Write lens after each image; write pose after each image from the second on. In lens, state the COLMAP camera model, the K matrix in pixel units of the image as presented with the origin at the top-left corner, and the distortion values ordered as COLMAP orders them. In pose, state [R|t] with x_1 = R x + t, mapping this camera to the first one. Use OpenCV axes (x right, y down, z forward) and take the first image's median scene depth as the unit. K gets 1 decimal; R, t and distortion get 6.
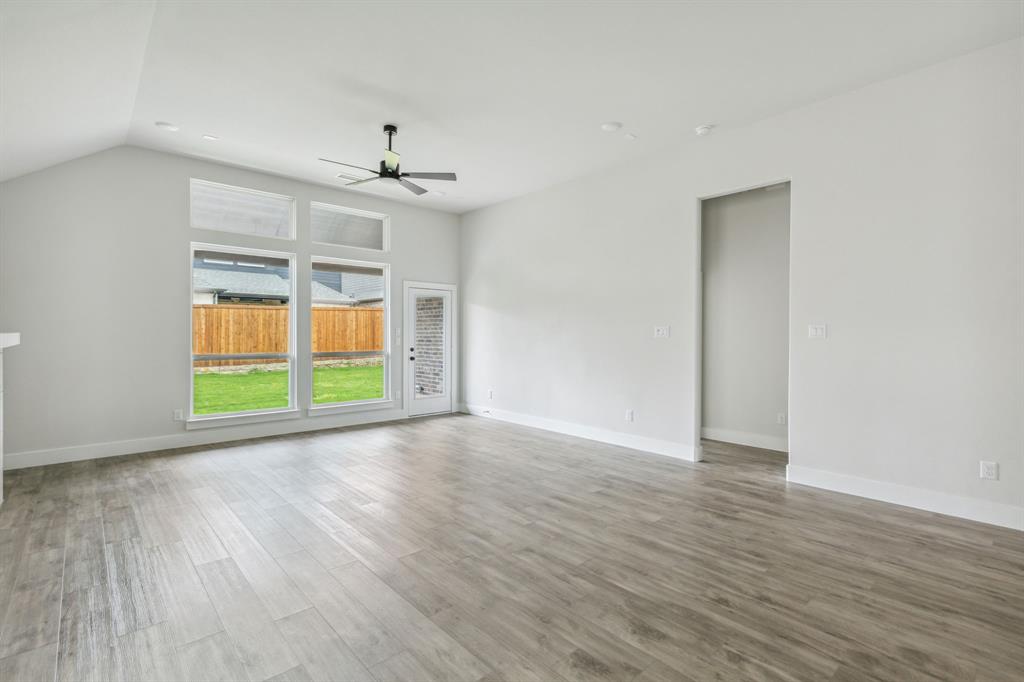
lens RADIAL K [[479.6, 0, 510.3], [0, 479.6, 338.8], [0, 0, 1]] dist [0.014778, -0.002183]
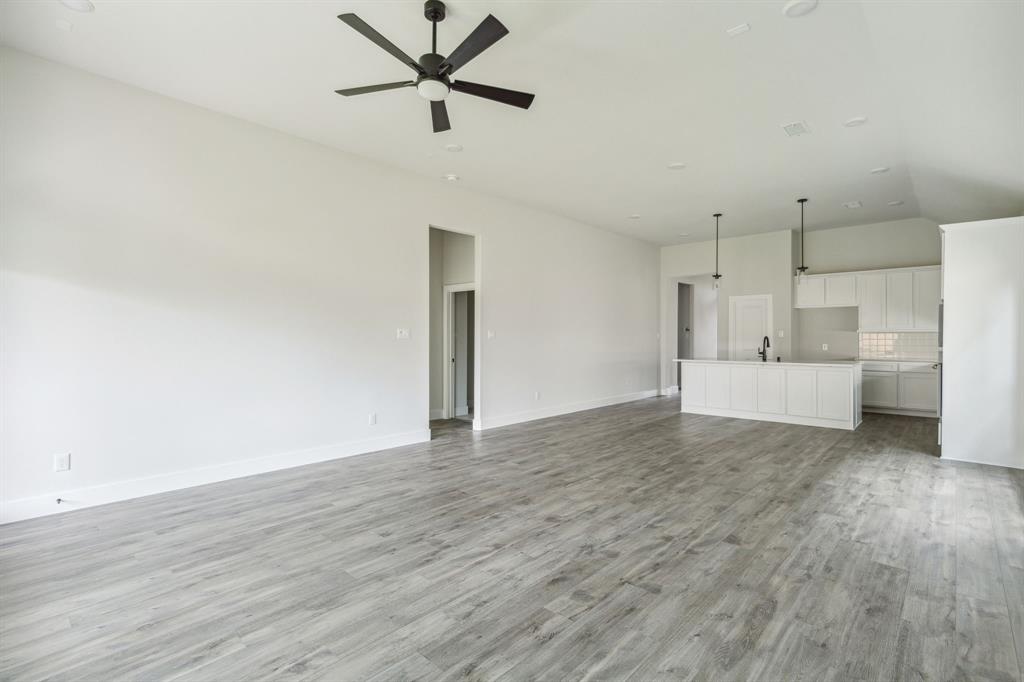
lens RADIAL K [[467.9, 0, 508.7], [0, 467.9, 340.6], [0, 0, 1]] dist [0.000266, -0.000555]
pose [[-0.080658, -0.008149, 0.996709, -0.624697], [0.009427, 0.999916, 0.008938, -0.005133], [-0.996697, 0.010117, -0.080574, 0.688240]]
